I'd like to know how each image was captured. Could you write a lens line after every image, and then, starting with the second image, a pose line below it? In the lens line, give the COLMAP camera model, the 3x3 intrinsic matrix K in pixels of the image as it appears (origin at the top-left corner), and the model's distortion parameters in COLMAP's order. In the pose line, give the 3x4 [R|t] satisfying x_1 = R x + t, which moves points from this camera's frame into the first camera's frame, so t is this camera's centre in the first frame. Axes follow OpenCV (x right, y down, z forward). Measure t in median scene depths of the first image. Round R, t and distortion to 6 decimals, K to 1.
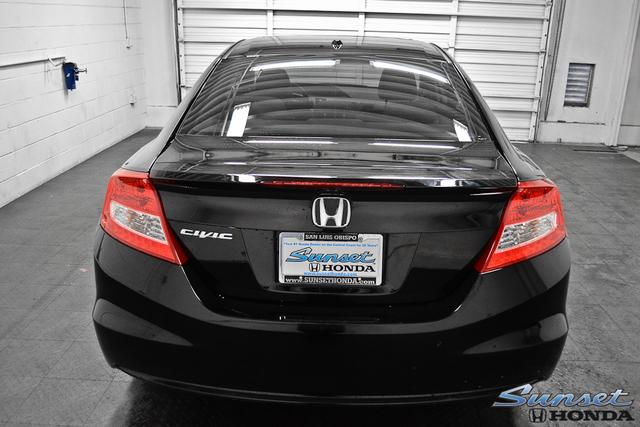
lens RADIAL K [[601.0, 0, 320.0], [0, 601.0, 213.5], [0, 0, 1]] dist [-0.070159, -0.002335]
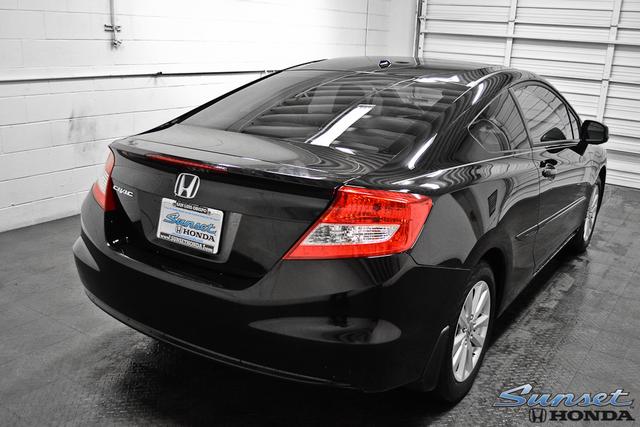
lens RADIAL K [[657.4, 0, 320.0], [0, 657.4, 213.5], [0, 0, 1]] dist [-0.050327, 0.003728]
pose [[0.841863, 0.157619, -0.516162, 0.933253], [-0.192646, 0.981160, -0.014591, 0.020429], [0.504137, 0.111720, 0.856367, -0.019121]]
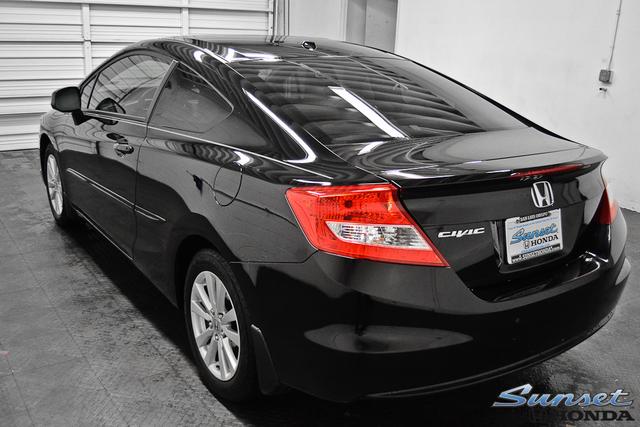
lens RADIAL K [[657.4, 0, 320.0], [0, 657.4, 213.5], [0, 0, 1]] dist [-0.050327, 0.003728]
pose [[0.804944, -0.159421, 0.571534, -1.042089], [0.163992, 0.985483, 0.043921, -0.090597], [-0.570239, 0.058373, 0.819402, 0.190589]]
